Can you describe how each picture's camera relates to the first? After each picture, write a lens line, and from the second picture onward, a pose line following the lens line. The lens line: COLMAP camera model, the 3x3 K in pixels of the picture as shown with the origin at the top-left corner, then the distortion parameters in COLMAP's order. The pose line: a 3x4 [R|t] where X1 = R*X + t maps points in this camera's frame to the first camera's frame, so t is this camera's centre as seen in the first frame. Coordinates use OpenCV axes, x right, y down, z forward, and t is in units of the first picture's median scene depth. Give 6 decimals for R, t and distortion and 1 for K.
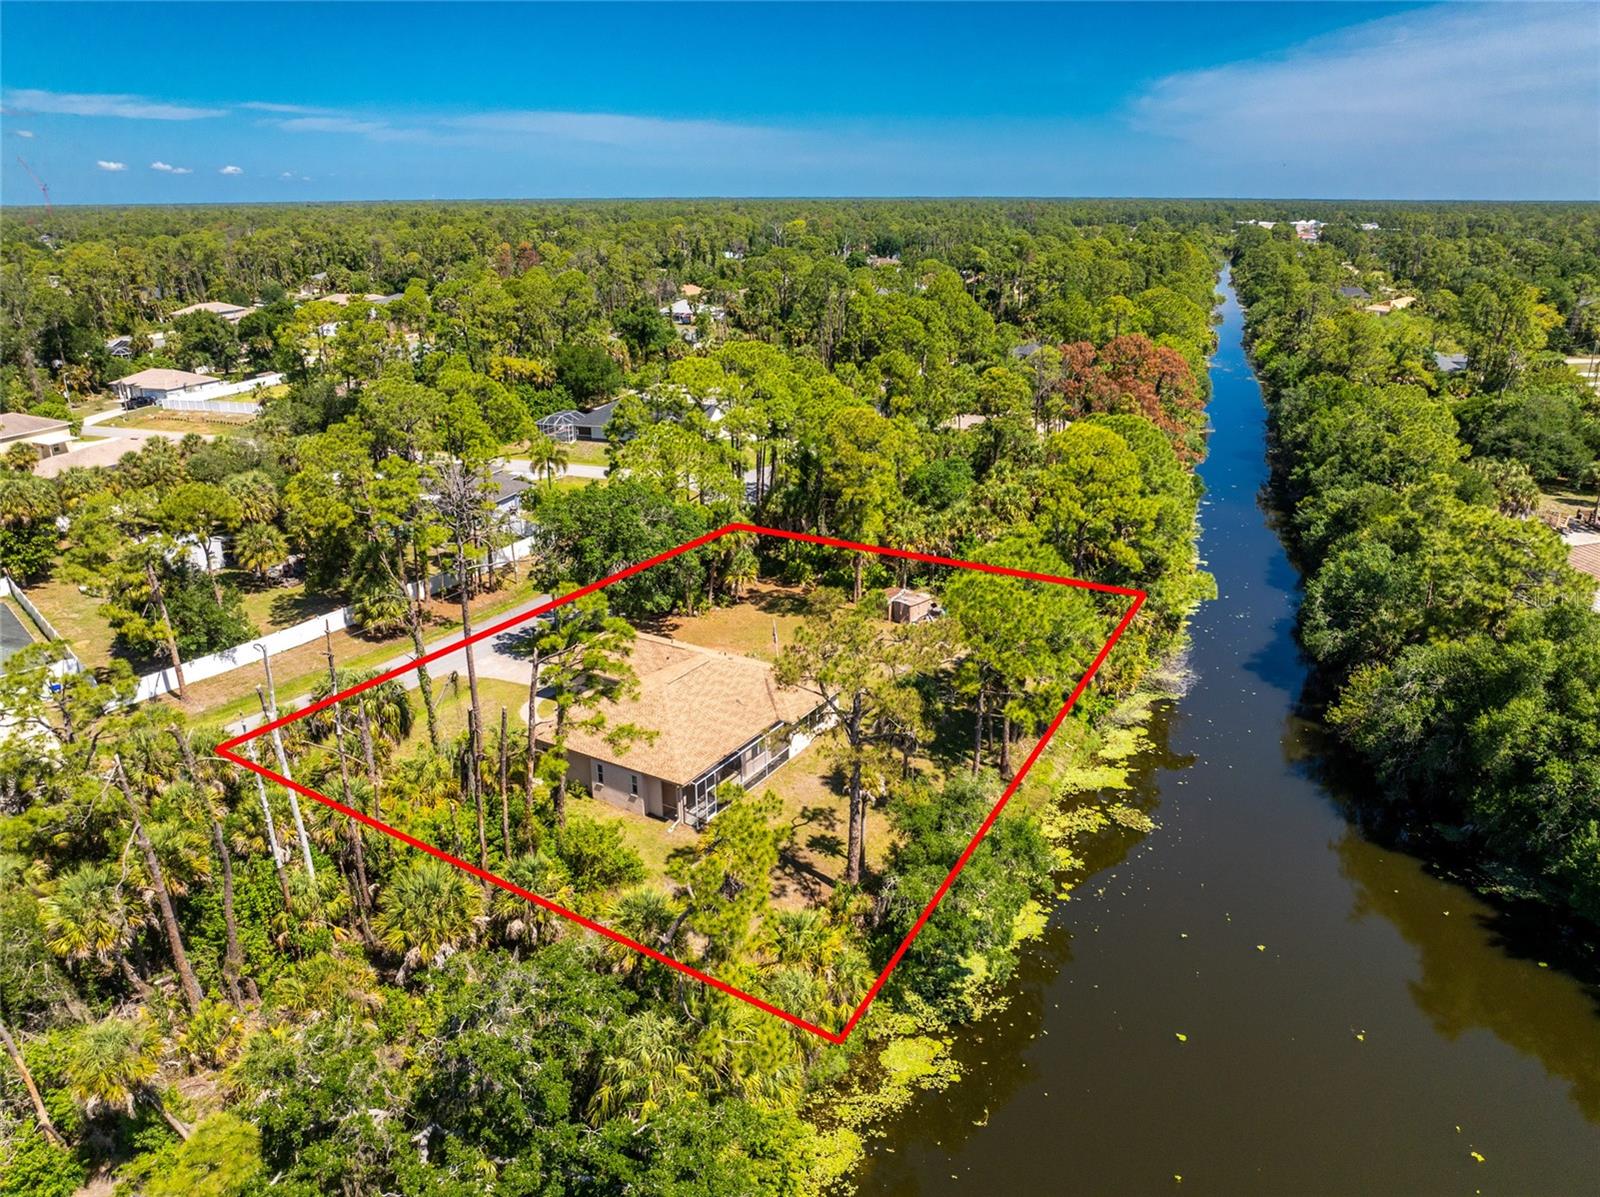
lens RADIAL K [[1138.7, 0, 816.6], [0, 1138.7, 599.1], [0, 0, 1]] dist [-0.048575, 0.017408]
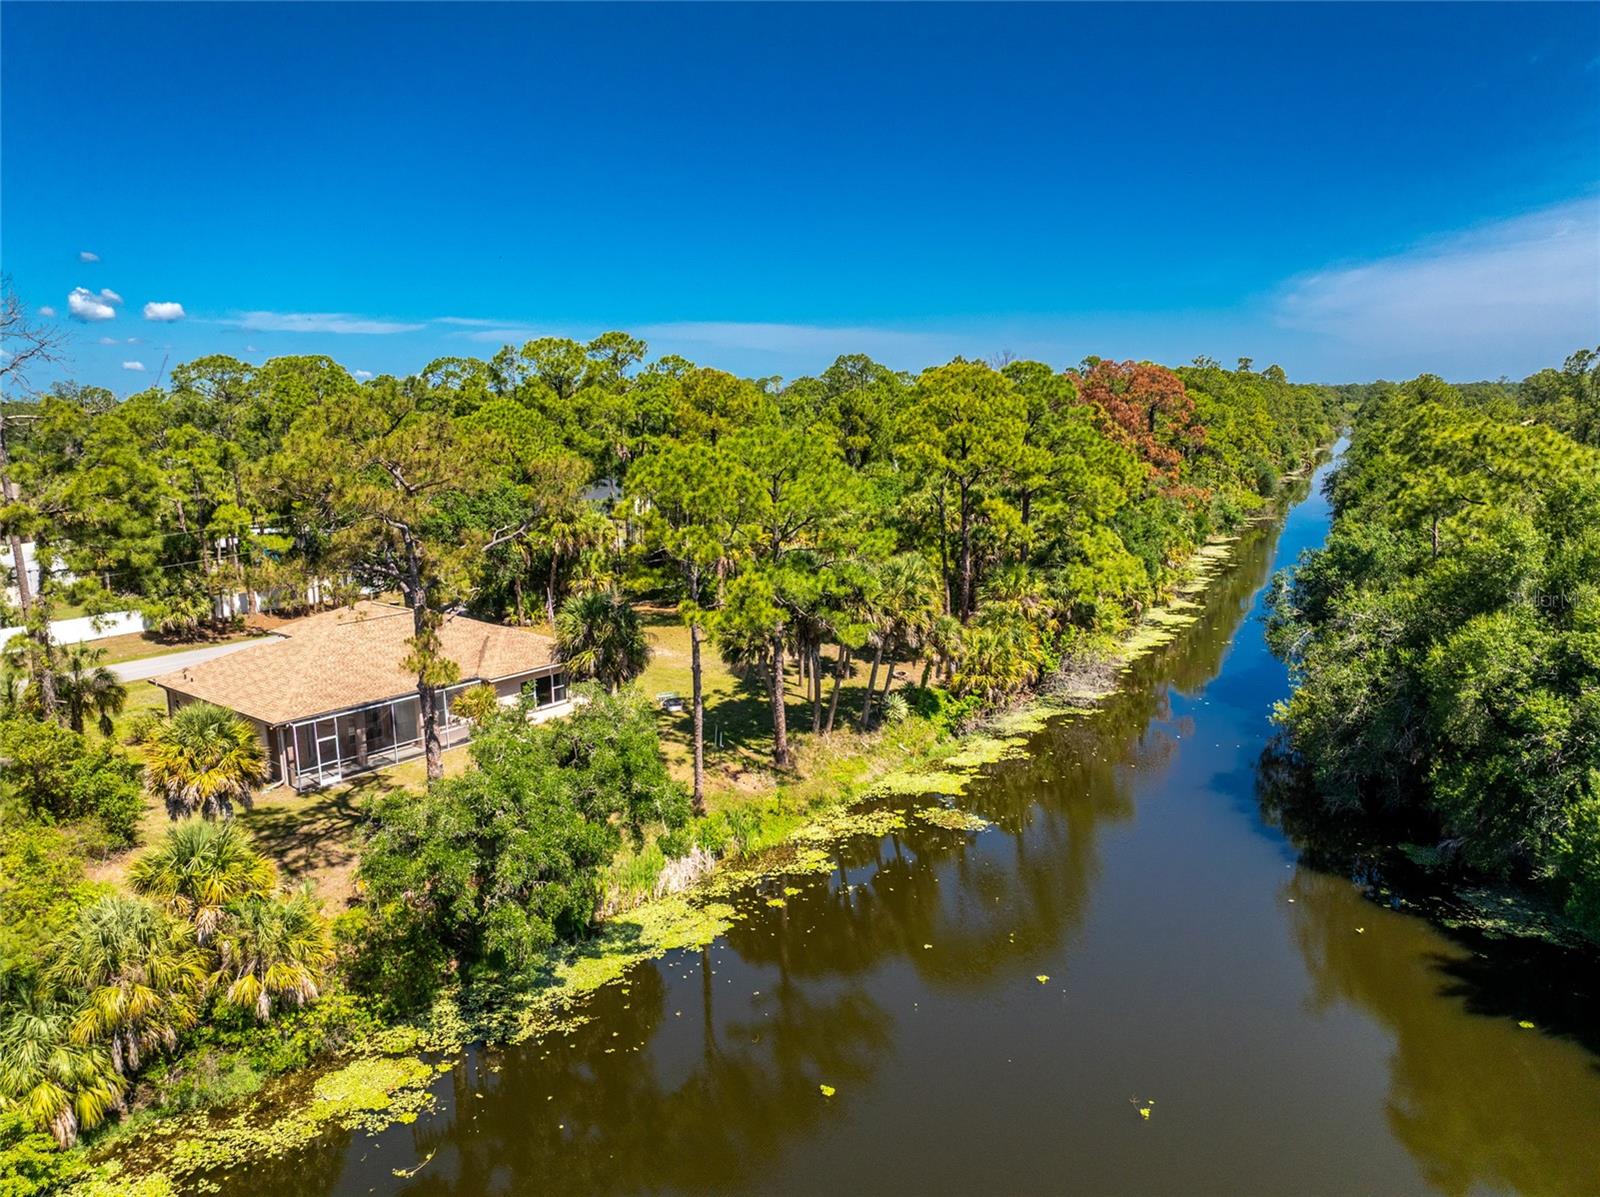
lens RADIAL K [[1138.7, 0, 807.4], [0, 1138.7, 587.4], [0, 0, 1]] dist [-0.048575, 0.017408]
pose [[0.991349, 0.005089, -0.131155, 0.287091], [-0.027602, 0.984985, -0.170418, 0.171754], [0.128319, 0.172563, 0.976604, 0.282848]]
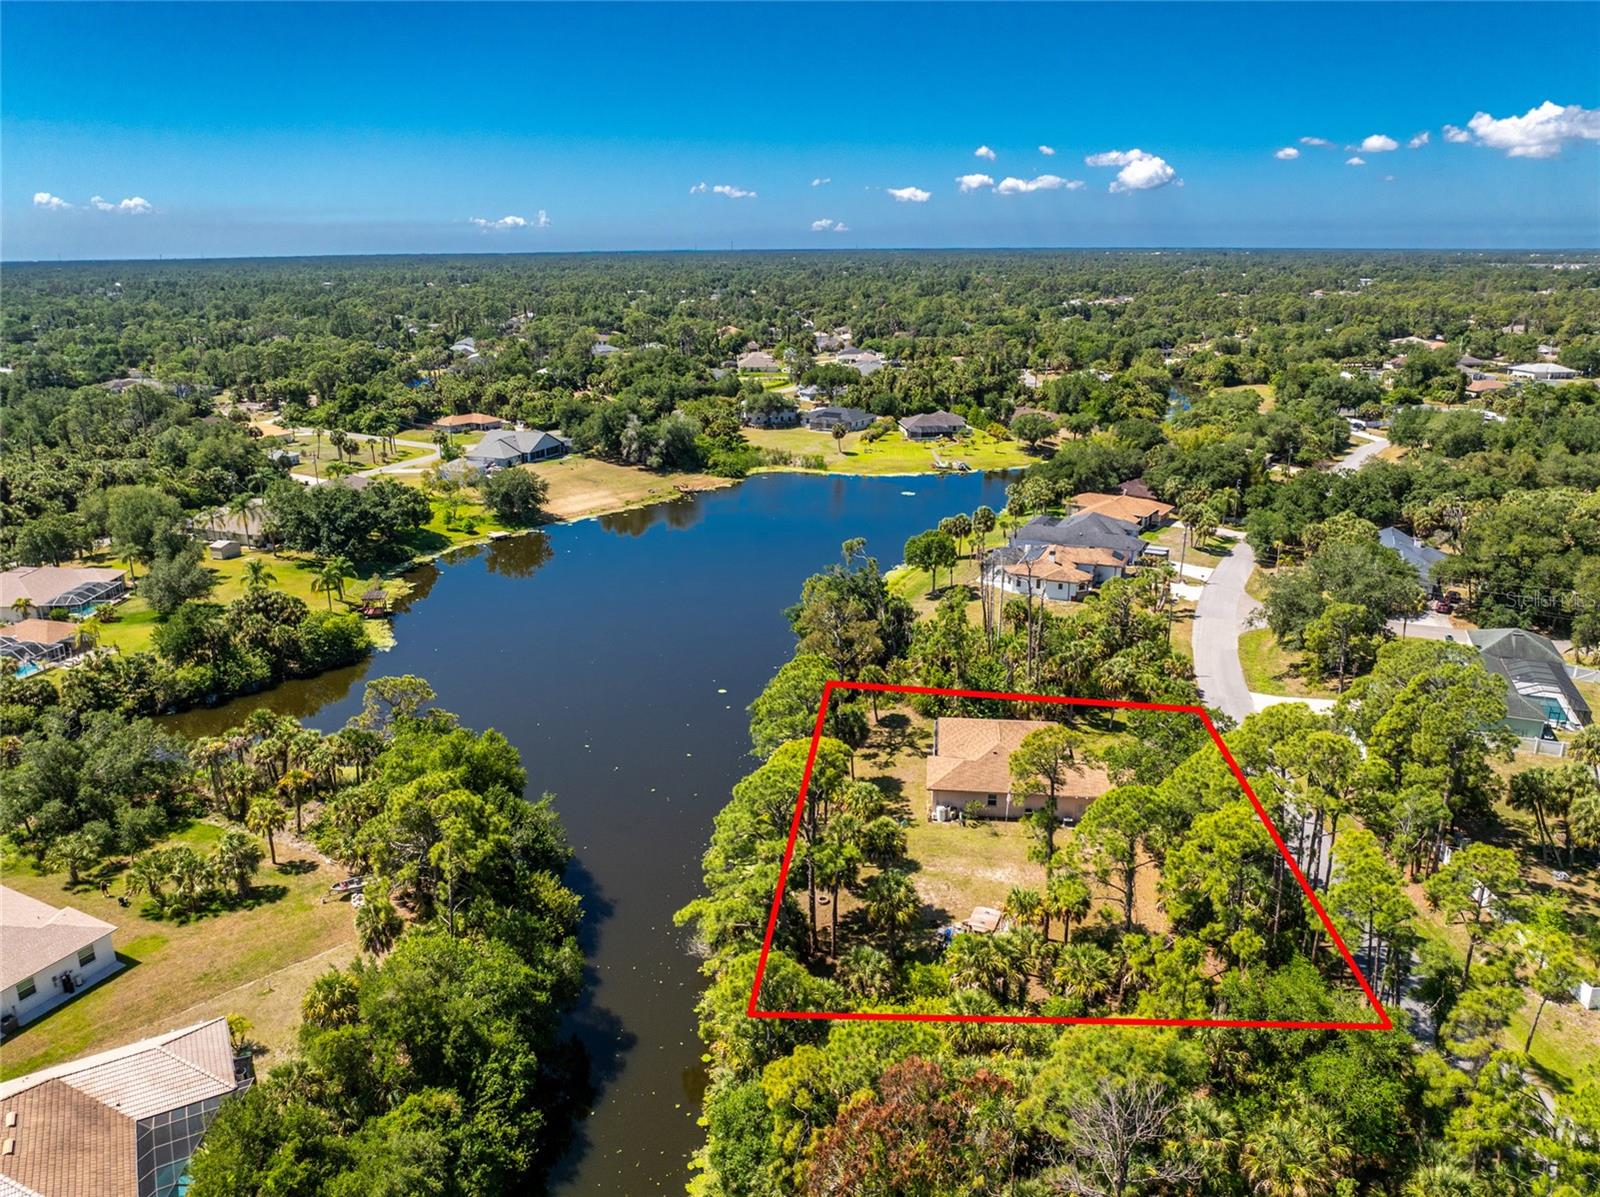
lens RADIAL K [[1138.7, 0, 823.5], [0, 1138.7, 603.2], [0, 0, 1]] dist [-0.048575, 0.017408]
pose [[-0.908147, 0.134928, -0.396313, 0.722880], [-0.126442, 0.814036, 0.566885, -0.963922], [0.399101, 0.564925, -0.722203, 1.989911]]
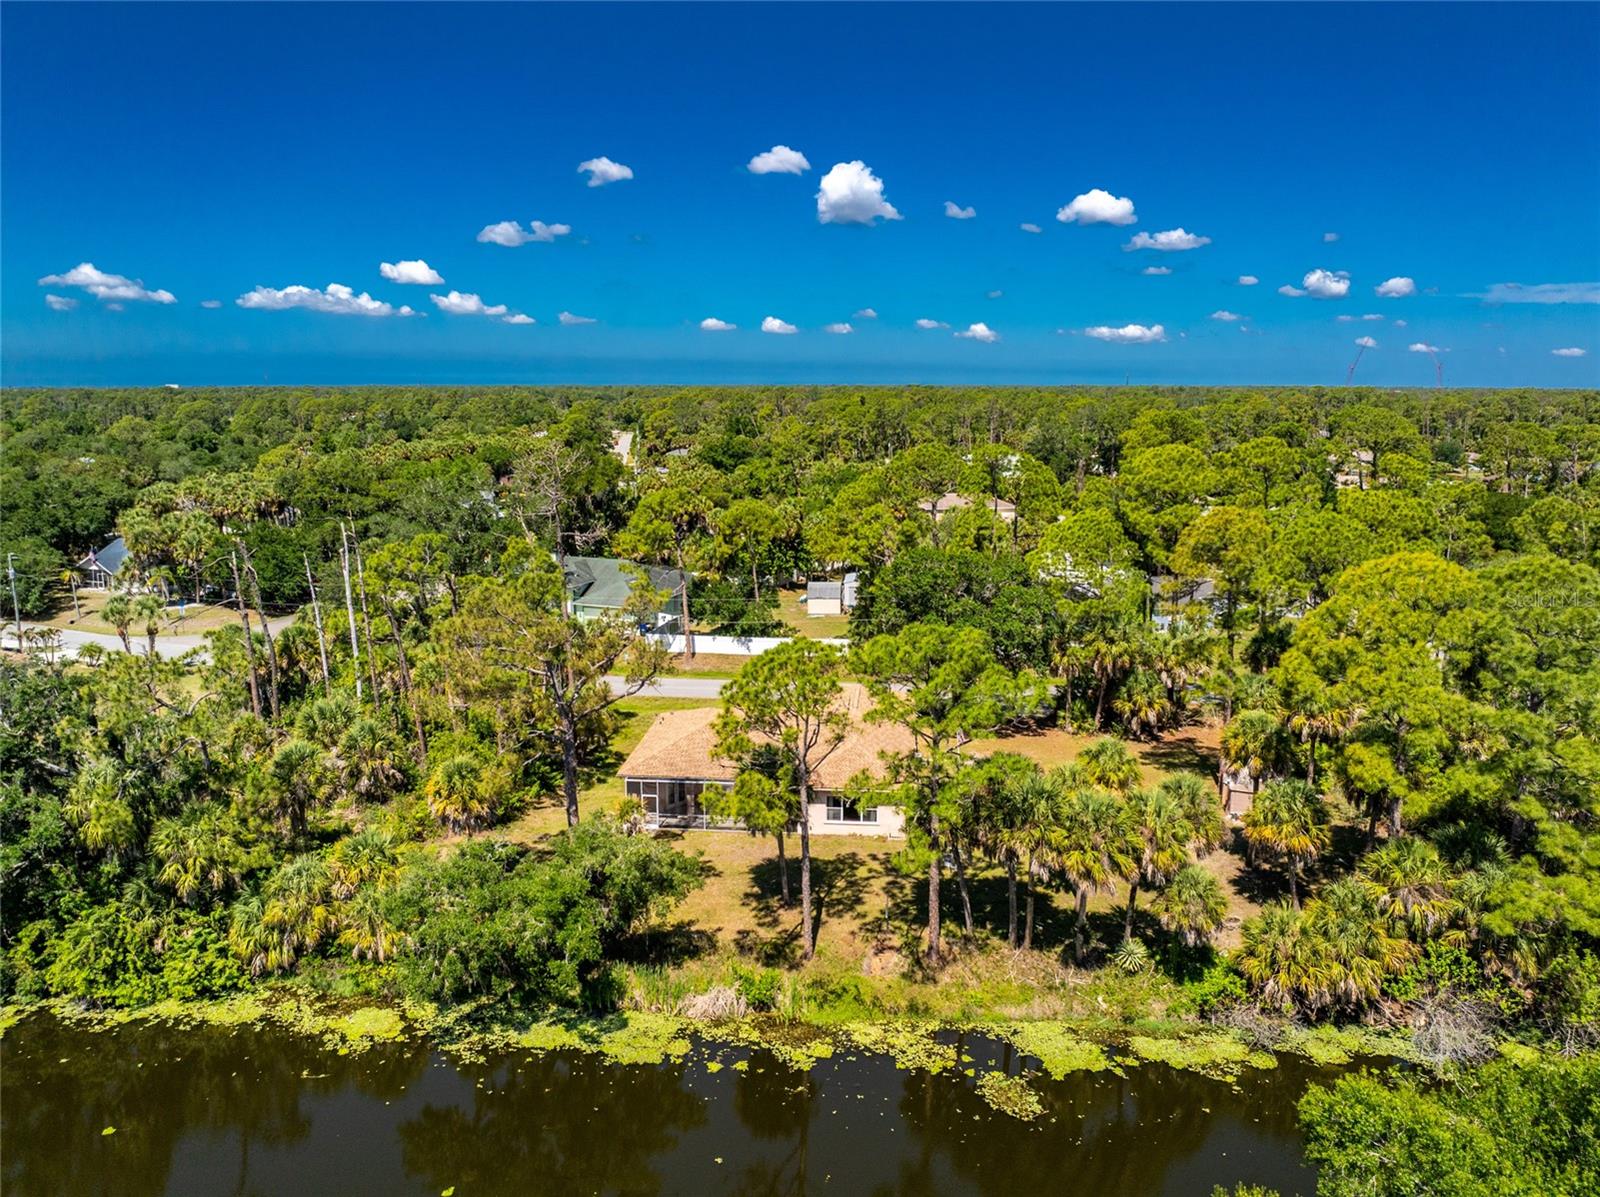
lens RADIAL K [[1138.7, 0, 792.7], [0, 1138.7, 616.4], [0, 0, 1]] dist [-0.048575, 0.017408]
pose [[0.437338, 0.181196, -0.880854, 0.749652], [-0.302600, 0.952026, 0.045597, -0.061950], [0.846858, 0.246605, 0.471187, 0.551019]]
